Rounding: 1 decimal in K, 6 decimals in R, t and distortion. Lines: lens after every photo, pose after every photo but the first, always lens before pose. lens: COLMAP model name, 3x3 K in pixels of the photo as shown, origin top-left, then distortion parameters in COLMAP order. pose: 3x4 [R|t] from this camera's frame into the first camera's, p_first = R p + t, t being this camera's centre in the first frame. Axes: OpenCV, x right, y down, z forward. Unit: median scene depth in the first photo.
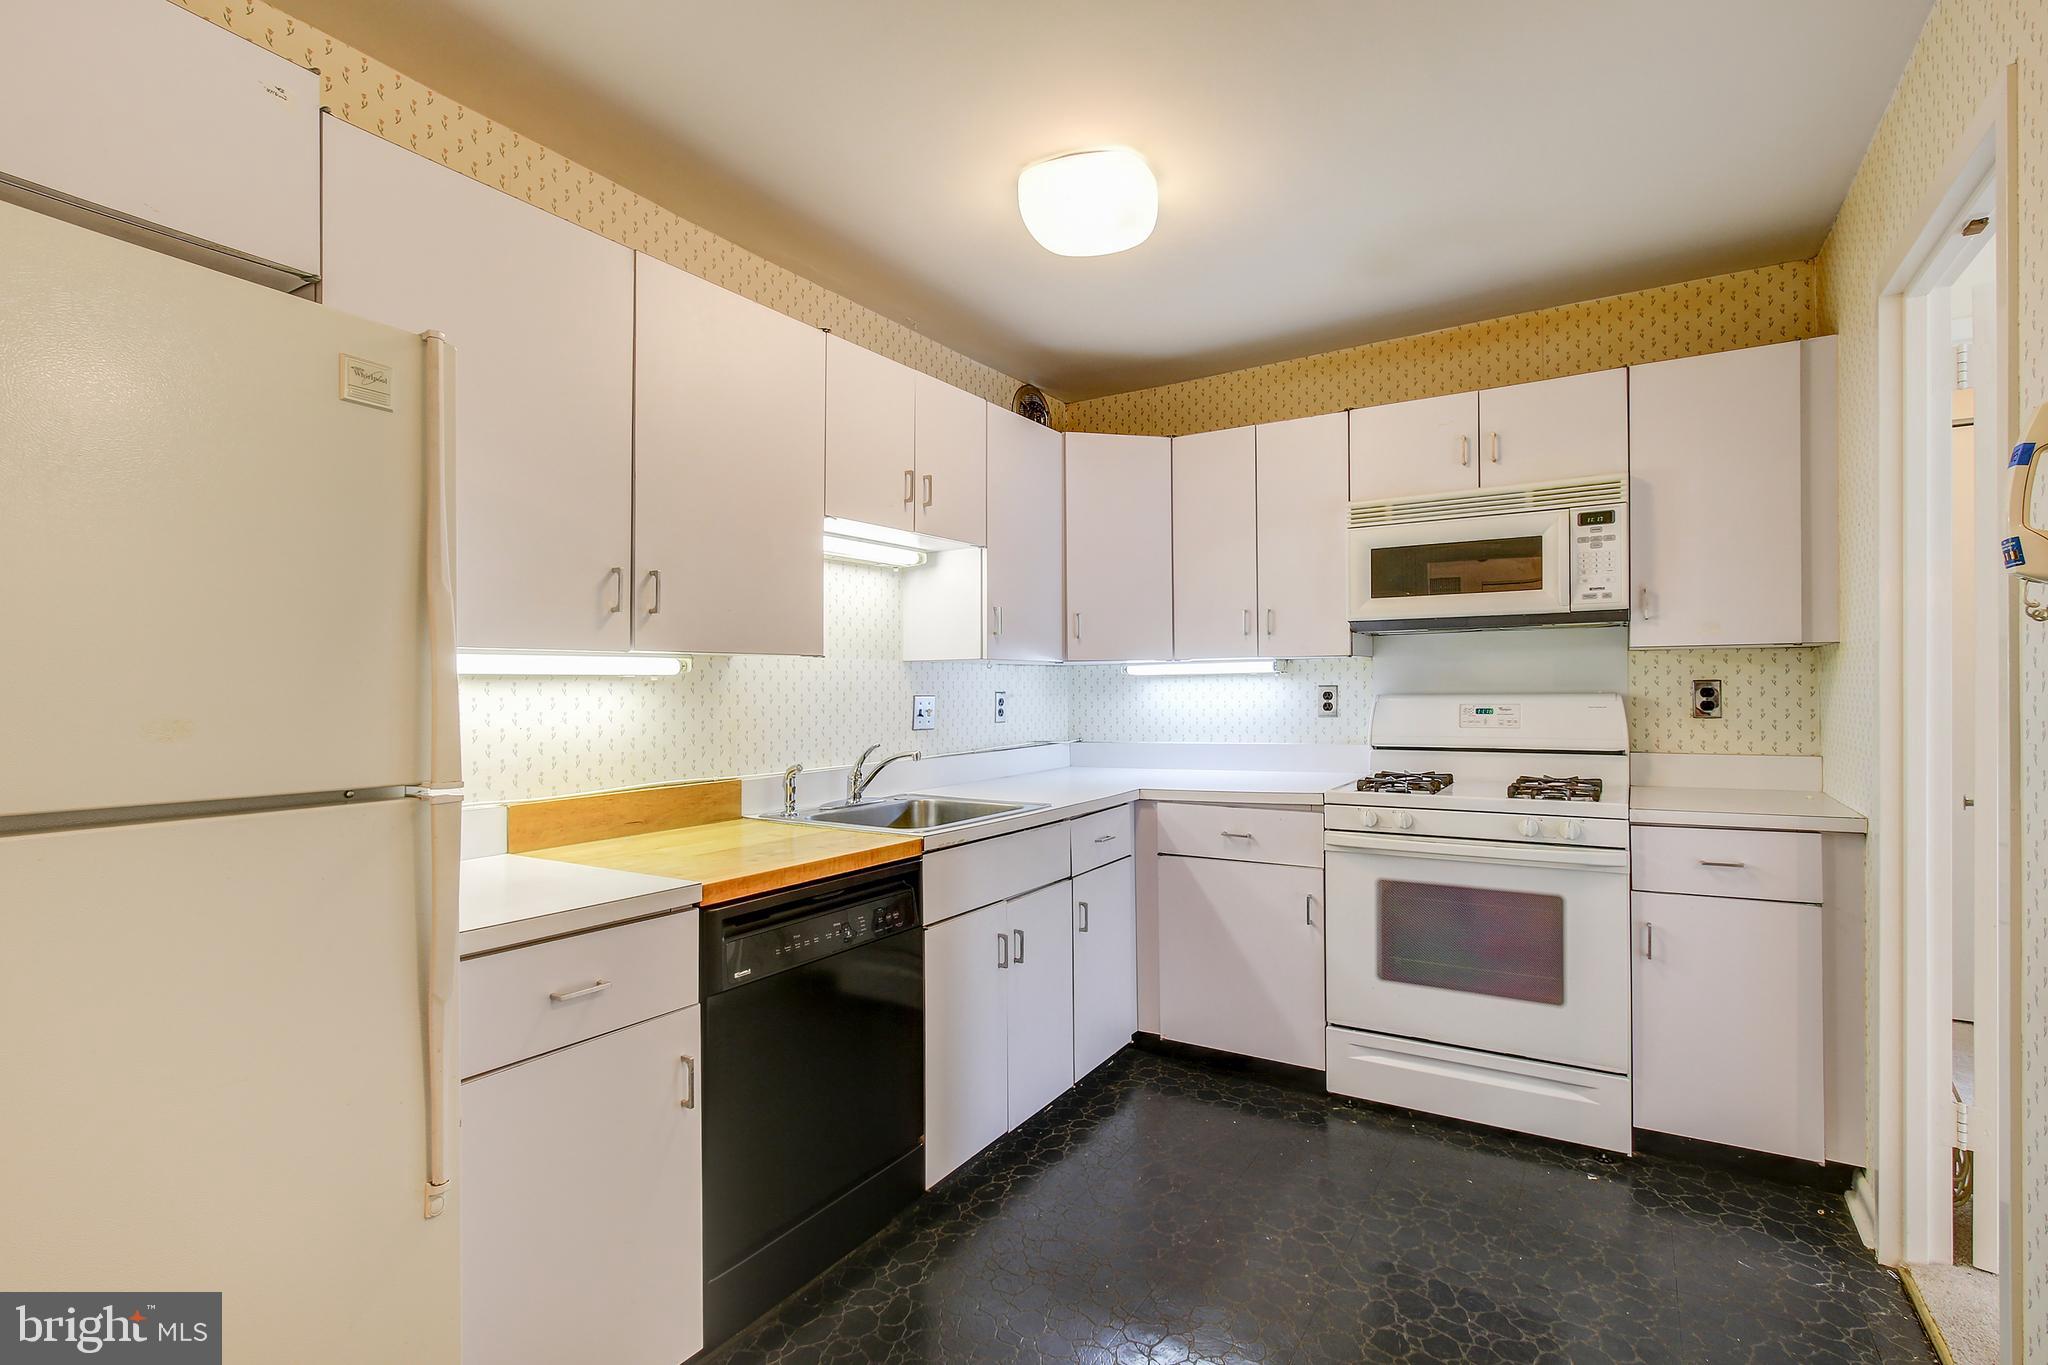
lens RADIAL K [[956.5, 0, 1024.0], [0, 956.5, 682.5], [0, 0, 1]] dist [-0.004128, 0.001914]
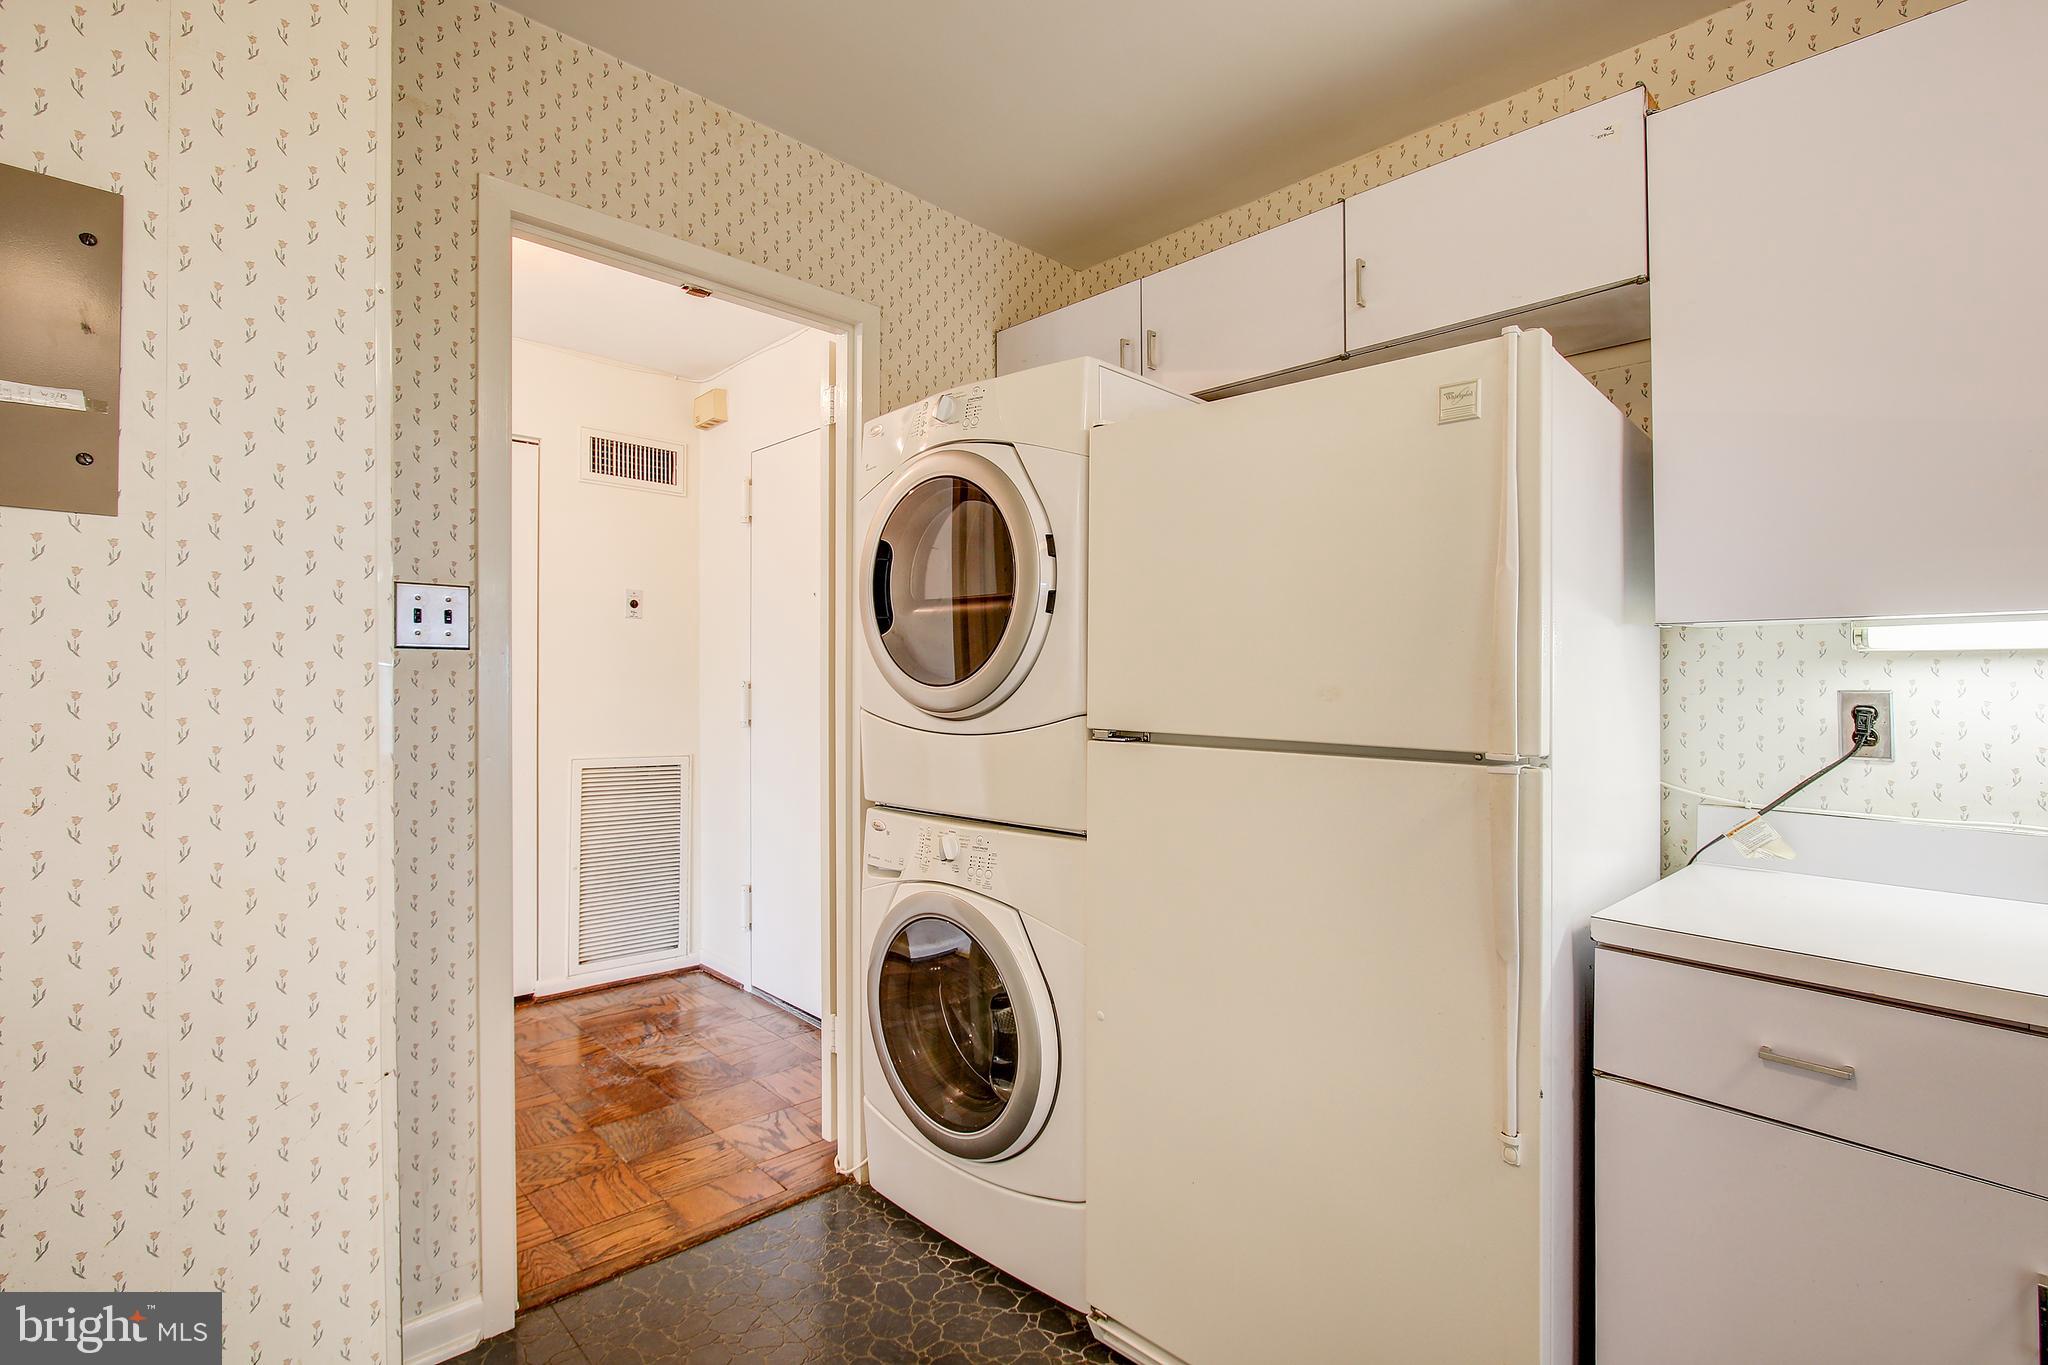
lens RADIAL K [[945.3, 0, 1023.8], [0, 945.3, 703.4], [0, 0, 1]] dist [-0.016308, -0.000008]
pose [[-0.250078, 0.026680, -0.967858, 0.223013], [0.003561, 0.999639, 0.026636, 0.007376], [0.968219, 0.003214, -0.250083, 0.314280]]
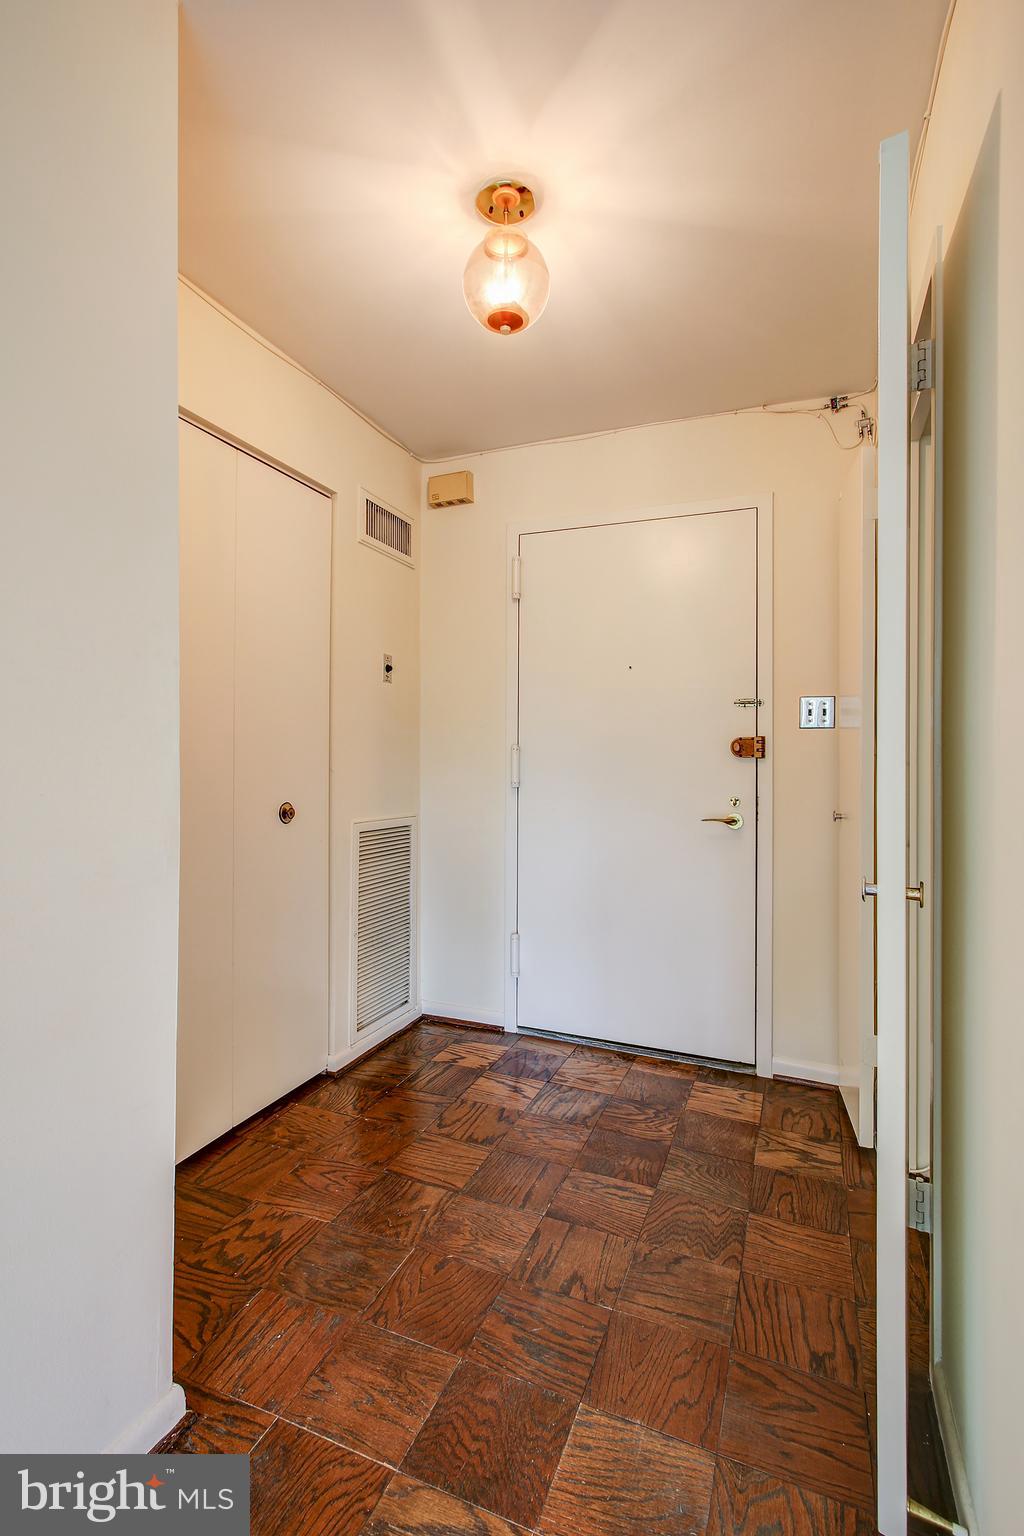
lens RADIAL K [[712.0, 0, 490.8], [0, 712.0, 763.8], [0, 0, 1]] dist [-0.014218, 0.000389]
pose [[0.152916, 0.007213, -0.988213, 0.102143], [-0.002754, 0.999973, 0.006873, 0.030915], [0.988235, 0.001670, 0.152932, -0.578747]]
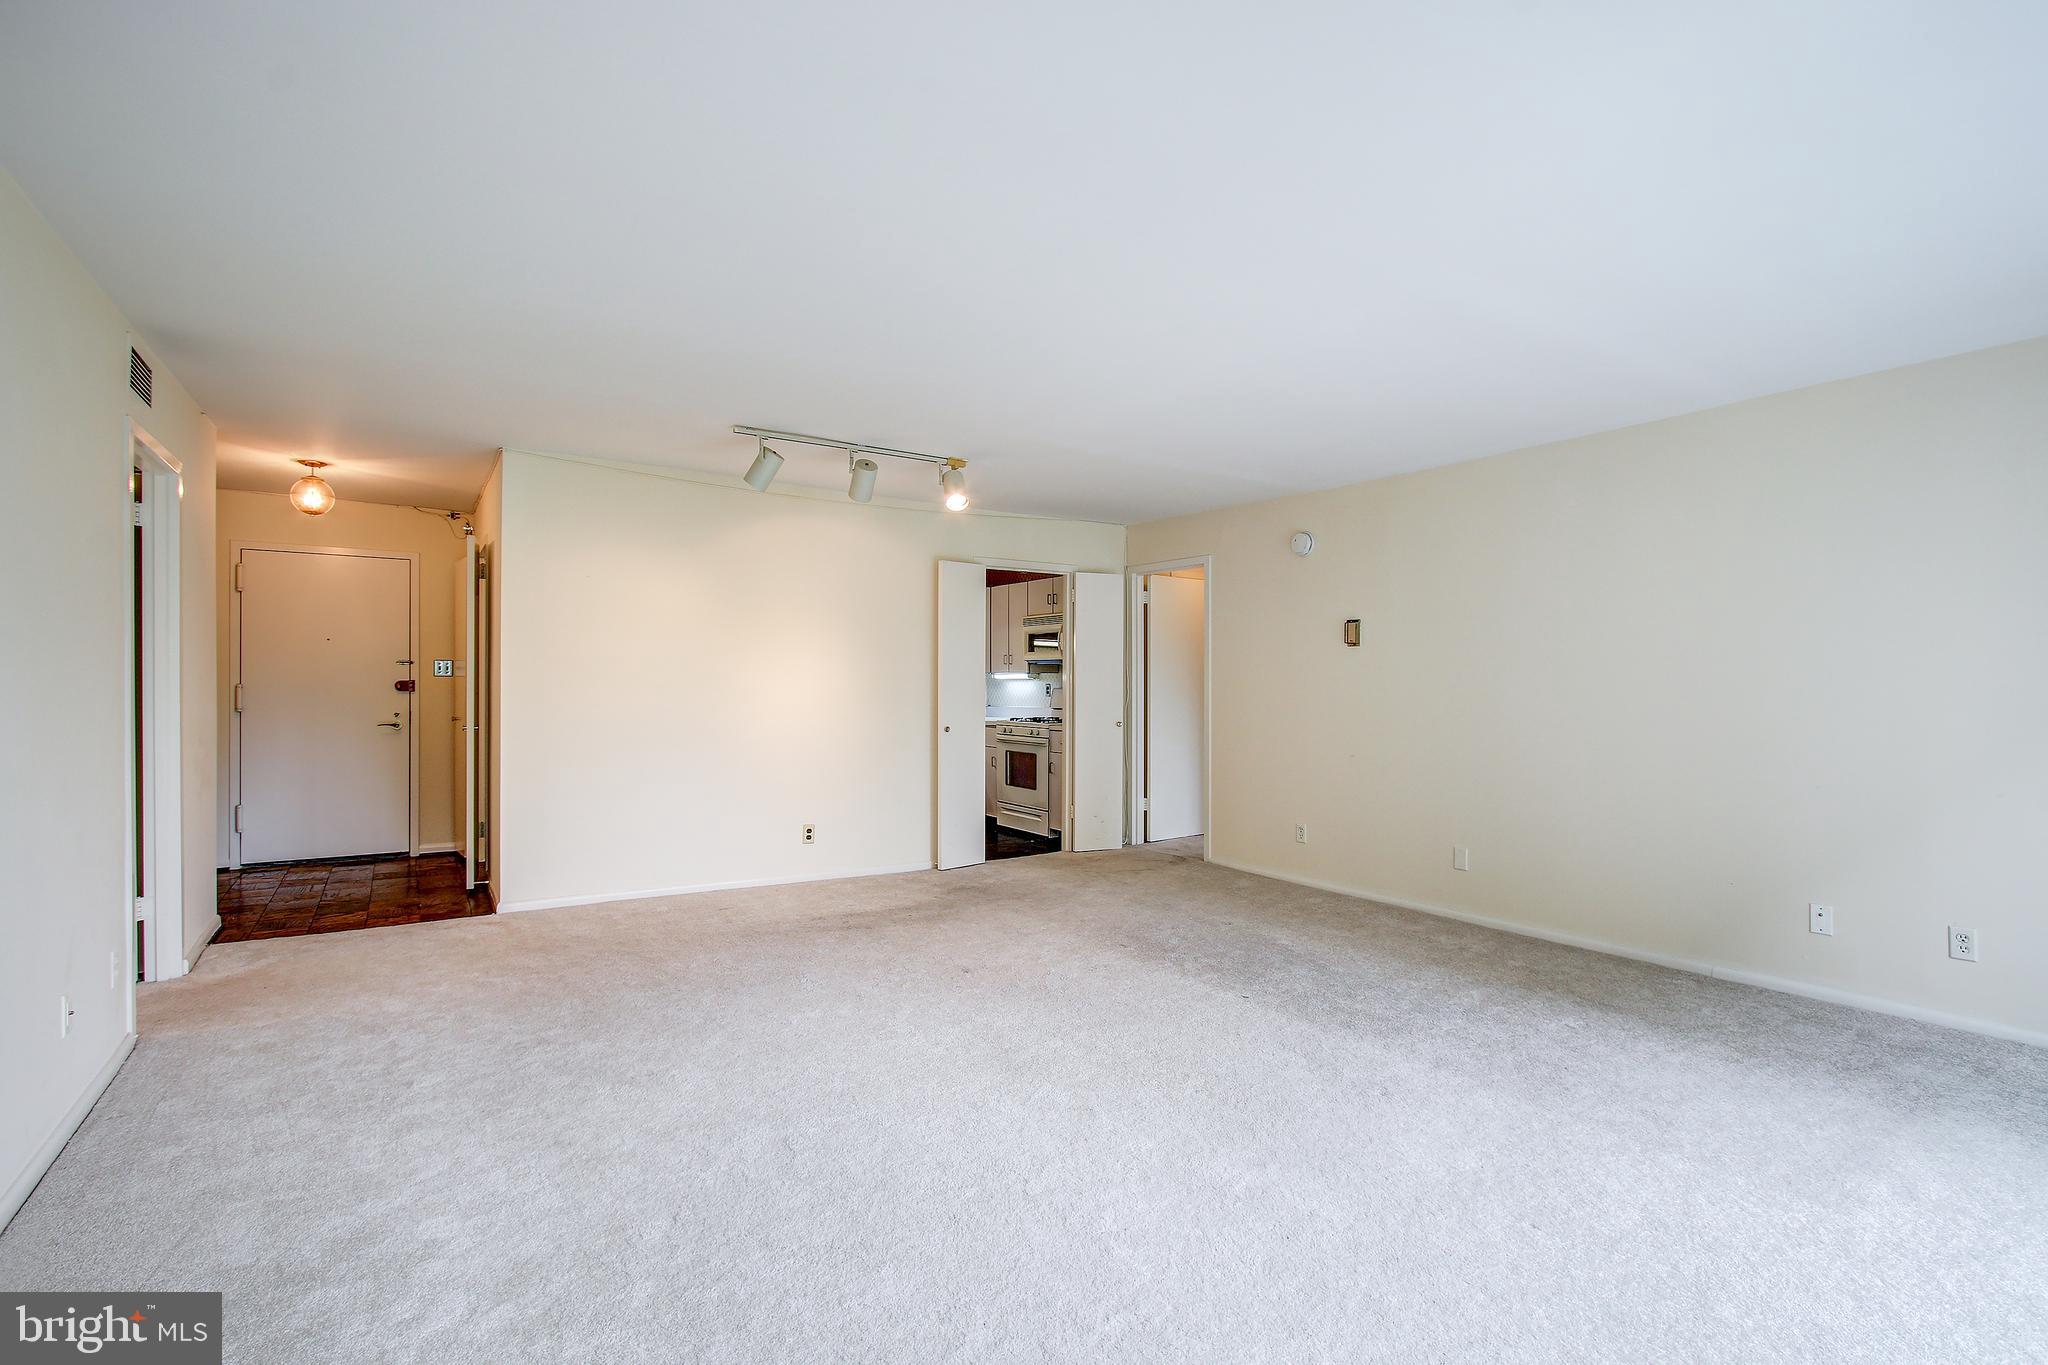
lens RADIAL K [[956.5, 0, 1024.0], [0, 956.5, 682.5], [0, 0, 1]] dist [-0.004128, 0.001914]
pose [[0.908087, 0.010719, -0.418644, 1.662106], [-0.007708, 0.999931, 0.008883, -0.027537], [0.418710, -0.004839, 0.908107, -1.639921]]
